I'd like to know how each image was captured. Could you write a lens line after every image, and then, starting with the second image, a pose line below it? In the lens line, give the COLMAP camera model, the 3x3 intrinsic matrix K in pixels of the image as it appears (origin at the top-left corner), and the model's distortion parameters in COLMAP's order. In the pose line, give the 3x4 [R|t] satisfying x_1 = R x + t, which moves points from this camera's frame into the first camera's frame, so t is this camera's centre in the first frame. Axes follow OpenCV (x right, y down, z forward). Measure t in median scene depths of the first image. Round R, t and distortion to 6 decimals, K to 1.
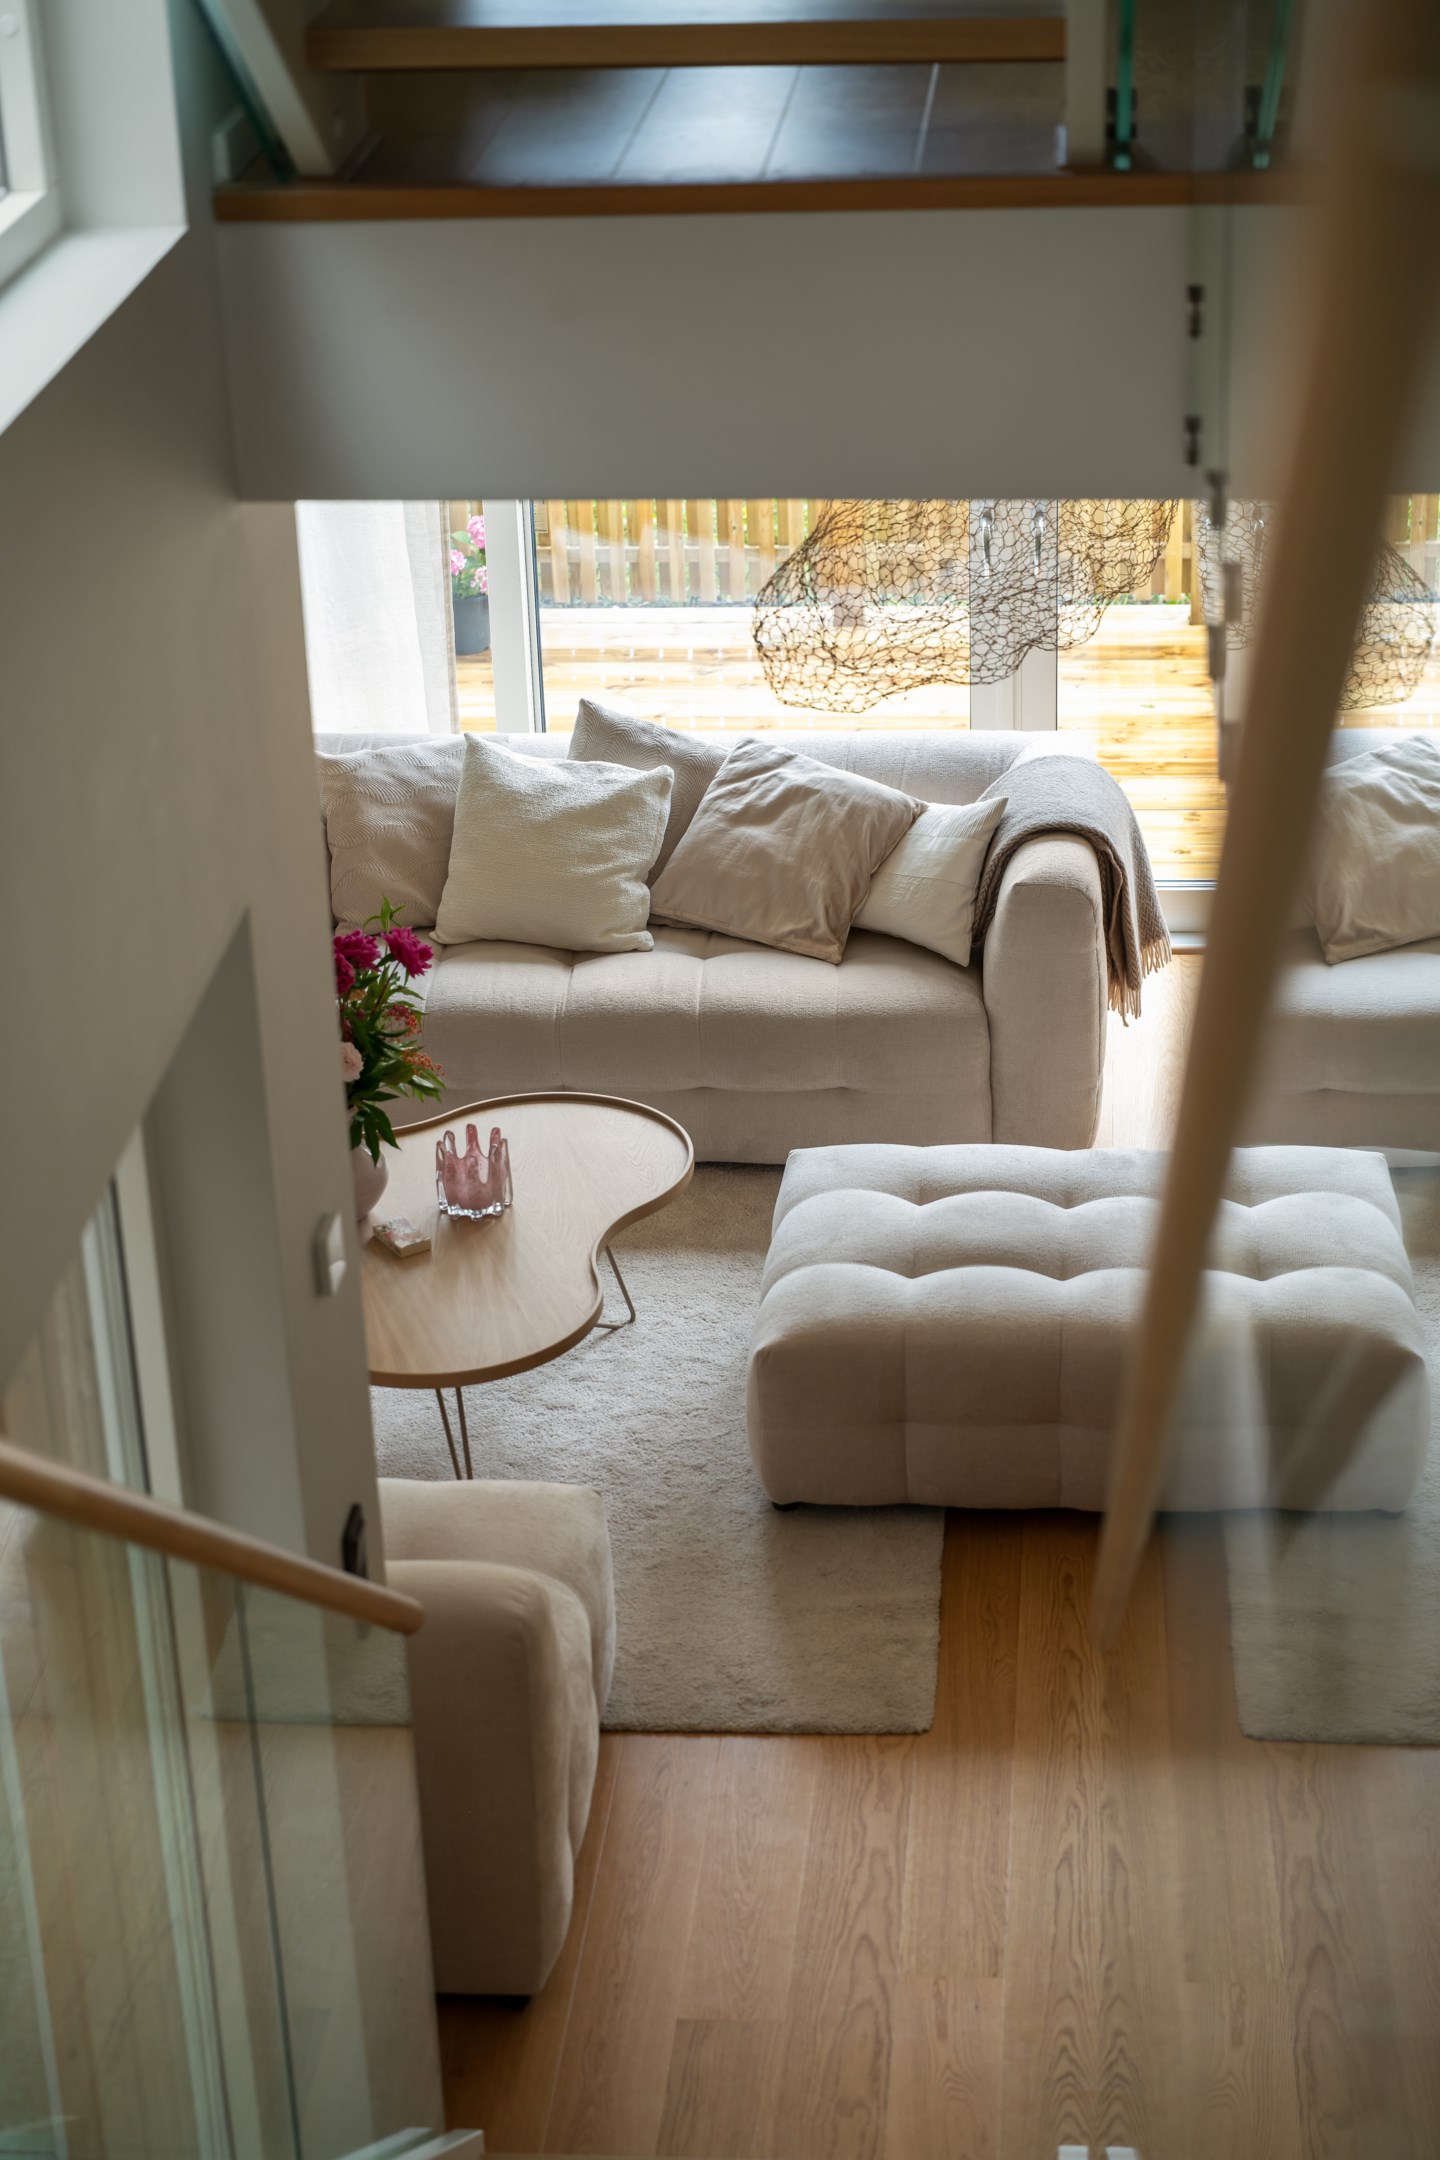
lens RADIAL K [[3727.8, 0, 721.9], [0, 3727.8, 1079.3], [0, 0, 1]] dist [0.006652, 0.000000]
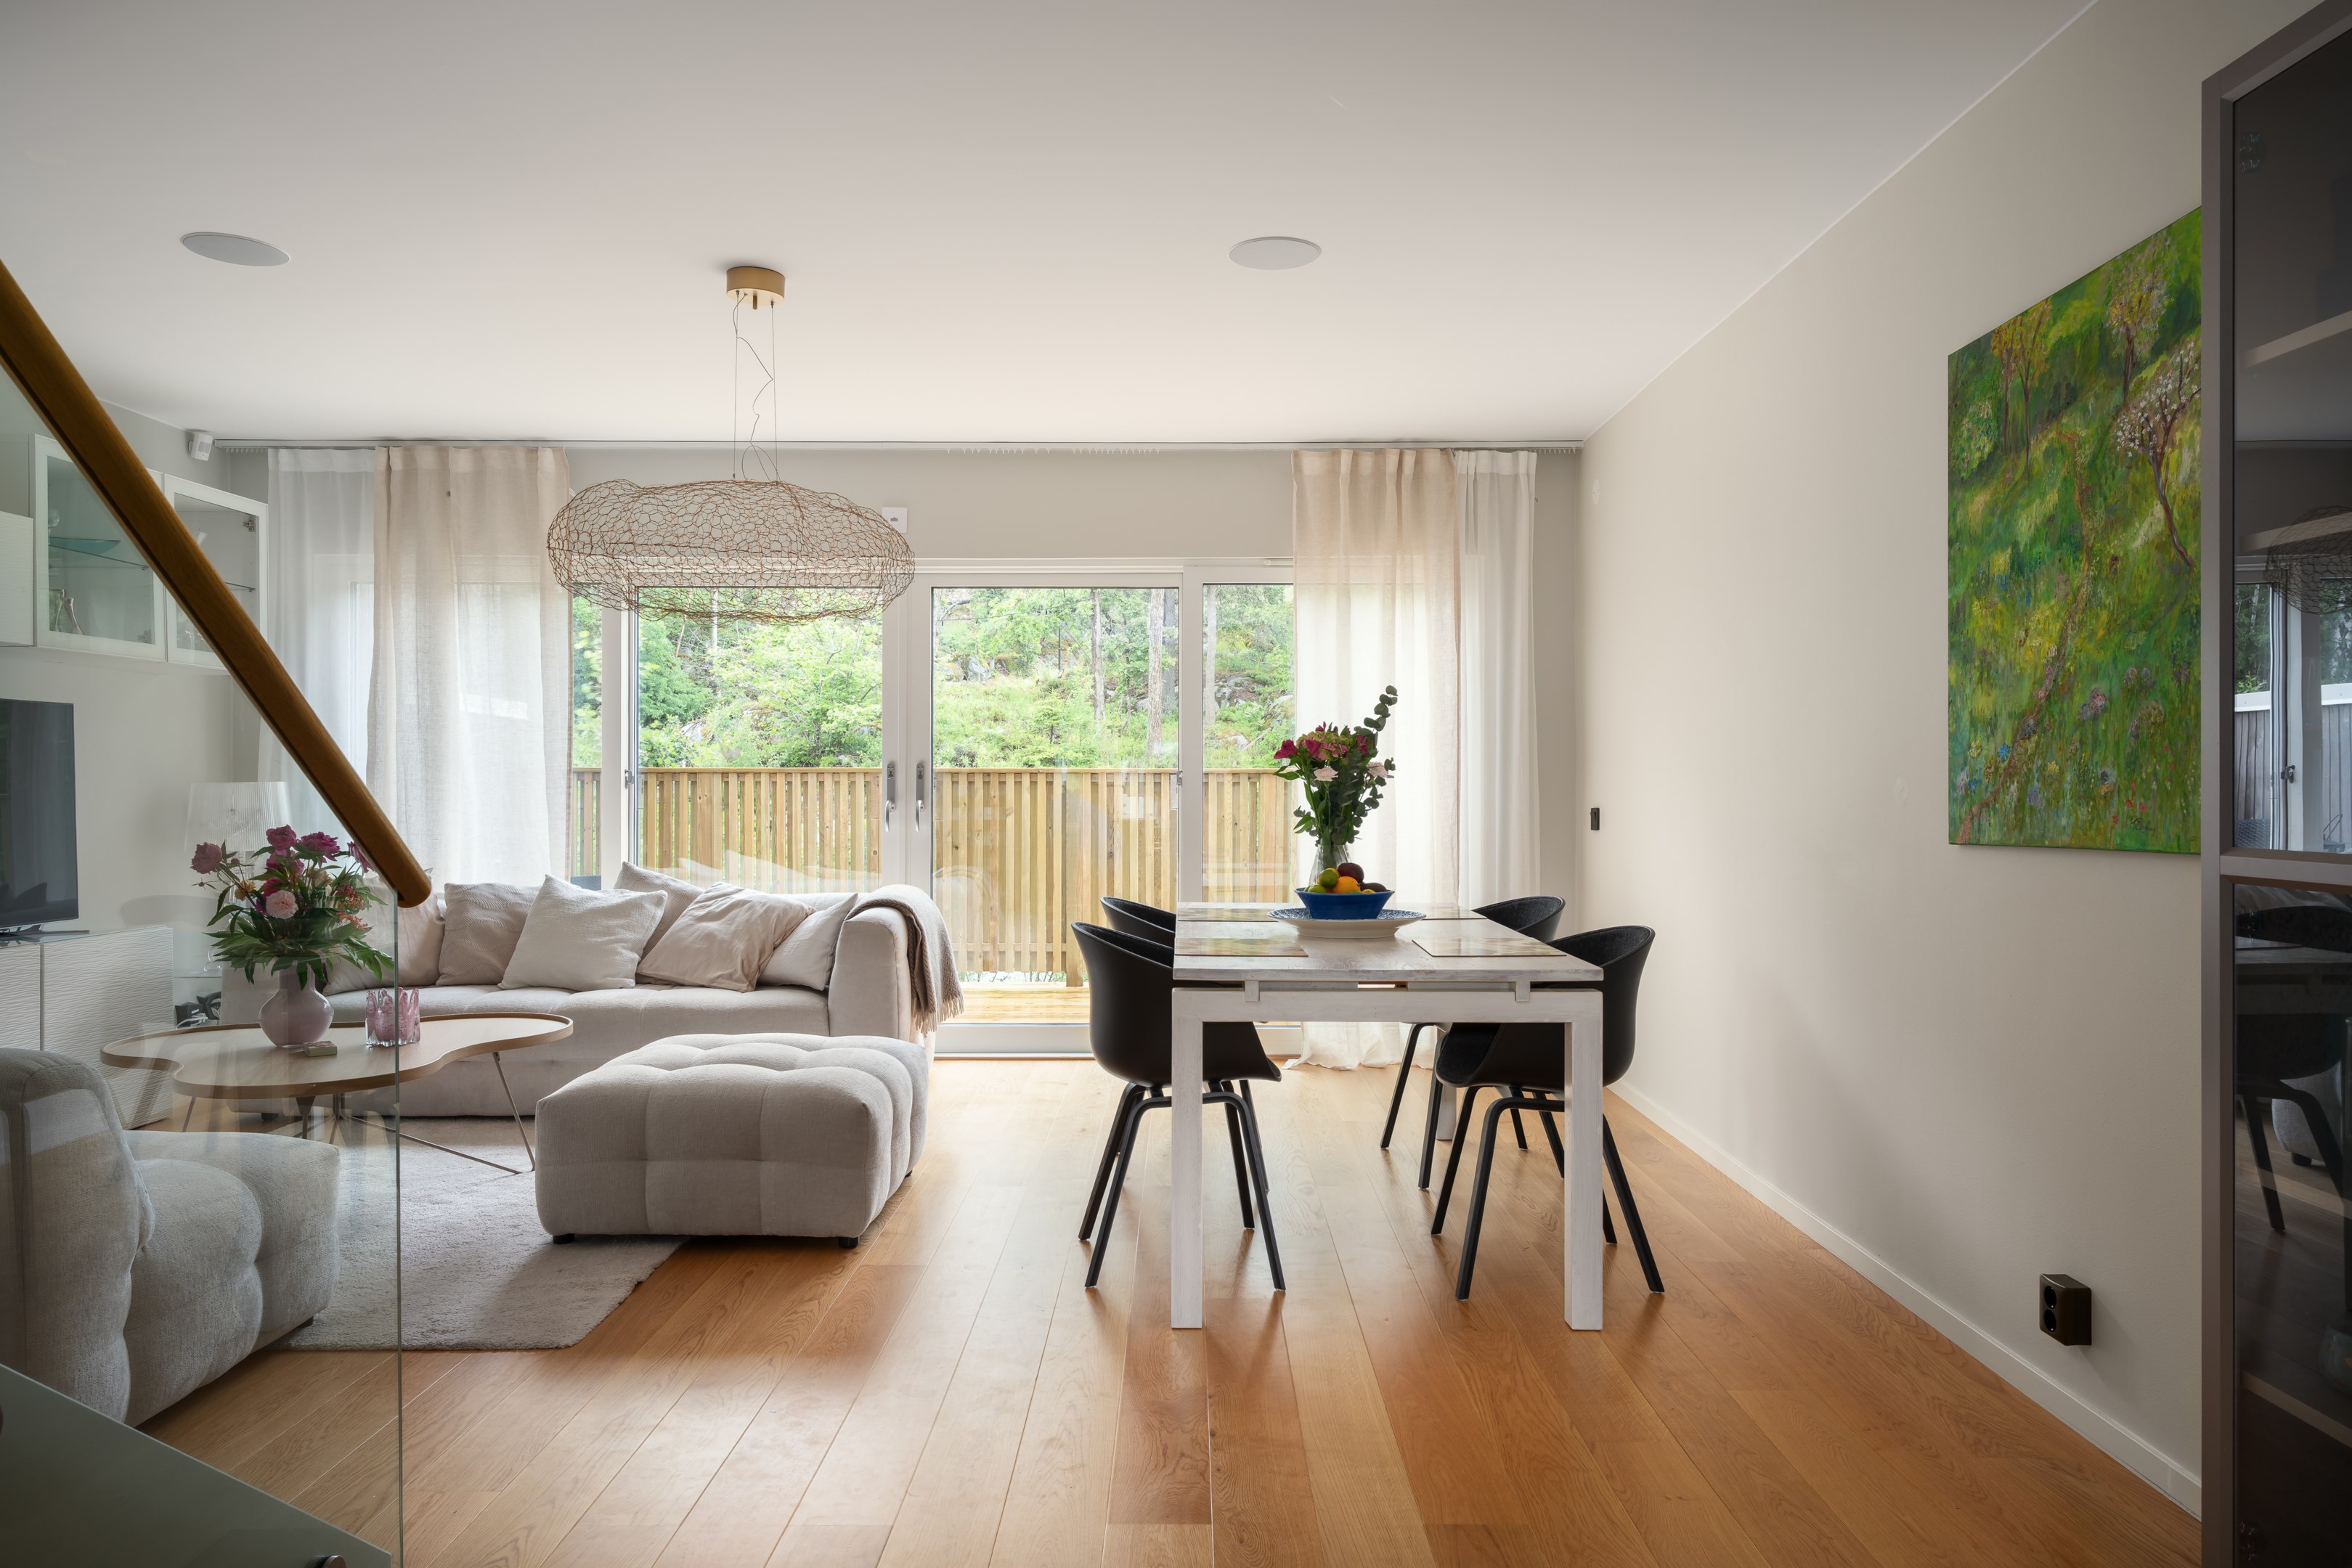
lens RADIAL K [[1518.8, 0, 1171.7], [0, 1518.8, 788.2], [0, 0, 1]] dist [-0.008209, -0.004237]
pose [[0.996041, 0.029895, 0.083721, 0.155388], [0.009578, 0.900191, -0.435390, 0.174355], [-0.088381, 0.434468, 0.896340, 0.357590]]
